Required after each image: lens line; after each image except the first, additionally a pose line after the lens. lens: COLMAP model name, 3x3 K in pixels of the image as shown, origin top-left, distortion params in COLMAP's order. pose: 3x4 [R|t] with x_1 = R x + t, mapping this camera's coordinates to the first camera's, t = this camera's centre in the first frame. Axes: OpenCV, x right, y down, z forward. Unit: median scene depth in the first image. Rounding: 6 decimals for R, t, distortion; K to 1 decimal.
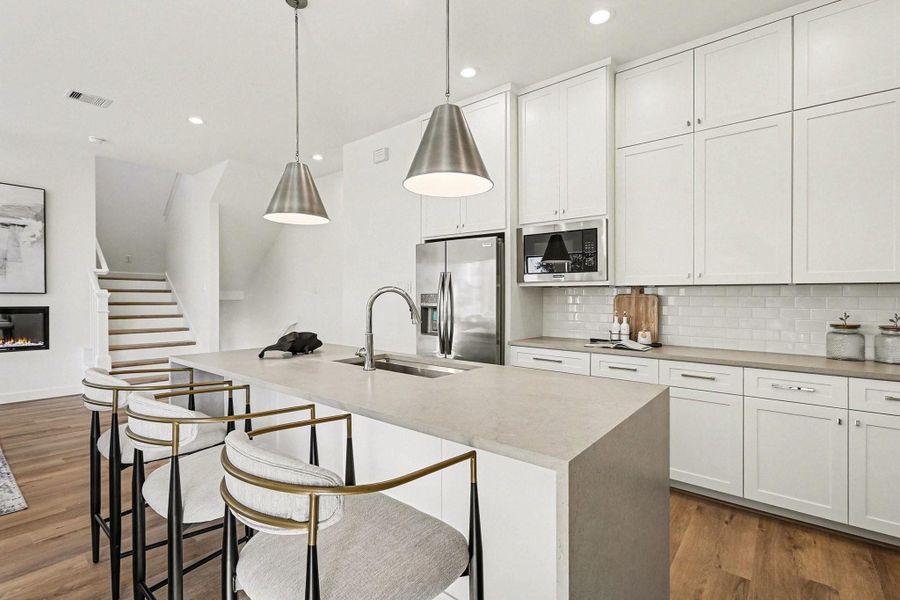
lens RADIAL K [[410.8, 0, 437.9], [0, 410.8, 302.5], [0, 0, 1]] dist [0.000783, 0.000178]
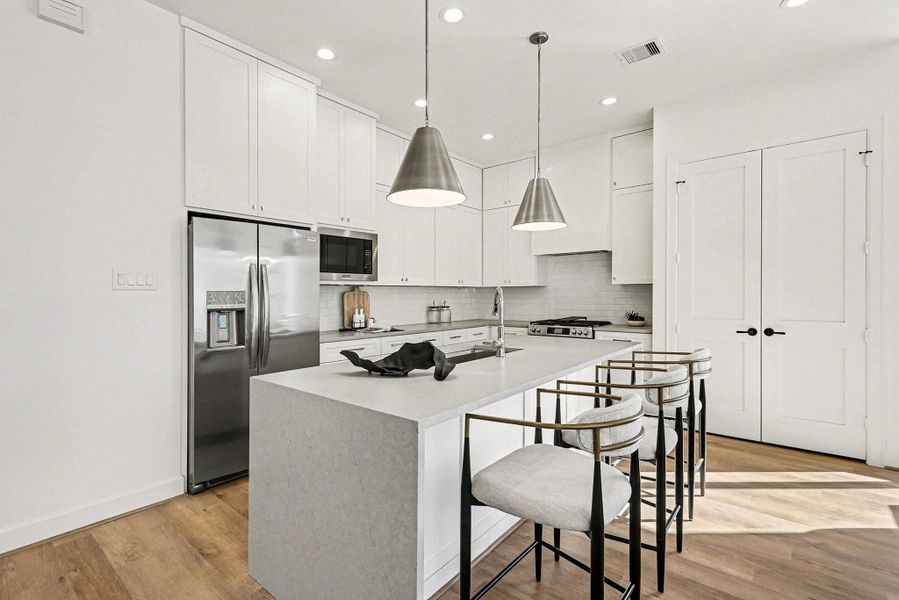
lens RADIAL K [[422.6, 0, 448.4], [0, 422.6, 289.9], [0, 0, 1]] dist [0.000815, 0.000719]
pose [[0.002496, -0.002777, 0.999993, -0.735144], [0.009901, 0.999947, 0.002753, -0.022122], [-0.999948, 0.009894, 0.002523, 0.602840]]
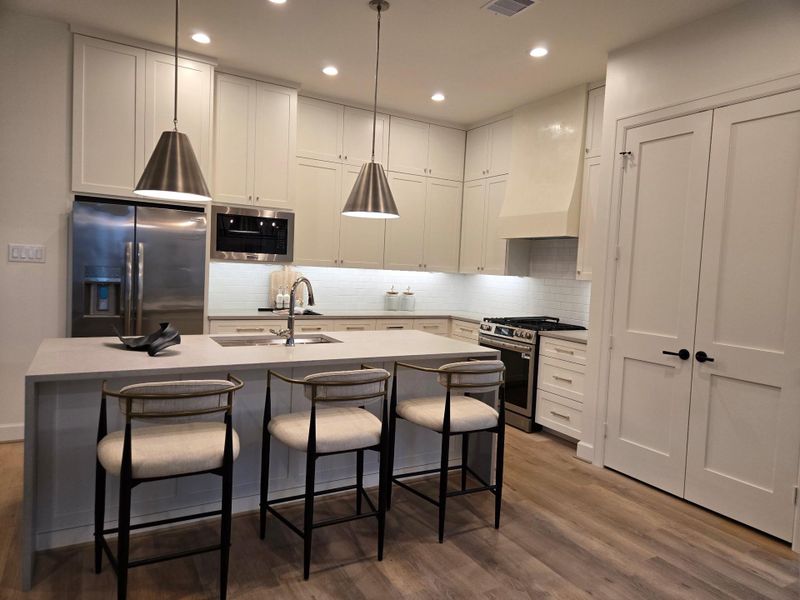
lens RADIAL K [[531.0, 0, 401.7], [0, 531.0, 290.4], [0, 0, 1]] dist [0.003894, -0.001888]
pose [[0.345997, -0.037011, 0.937505, -0.793054], [-0.041627, 0.997632, 0.054748, -0.056740], [-0.937312, -0.057968, 0.343637, 0.074429]]
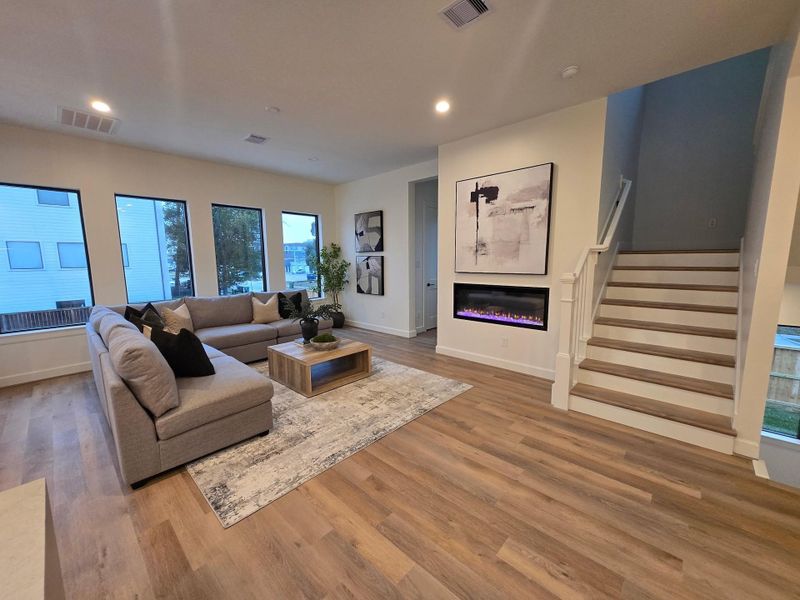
lens RADIAL K [[320.1, 0, 400.0], [0, 320.1, 300.0], [0, 0, 1]] dist [0.003827, 0.000249]
pose [[-0.062649, 0.123713, -0.990338, -0.216805], [0.000952, 0.992295, 0.123897, -0.070865], [0.998035, 0.006820, -0.062284, 0.885828]]
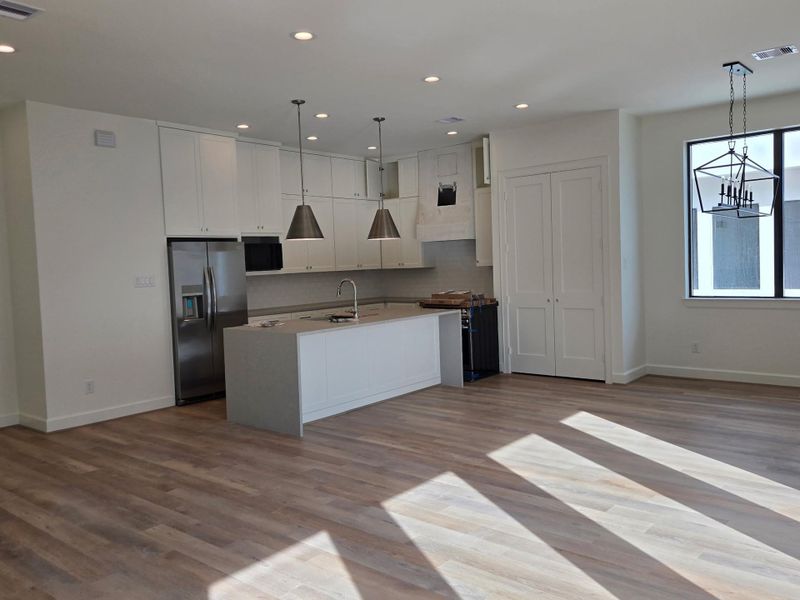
lens RADIAL K [[646.6, 0, 400.5], [0, 646.6, 285.9], [0, 0, 1]] dist [0.077980, -0.073870]
pose [[0.010568, -0.048483, 0.998768, -1.834341], [0.042745, 0.997933, 0.047990, -0.082983], [-0.999030, 0.042186, 0.012619, 0.375309]]
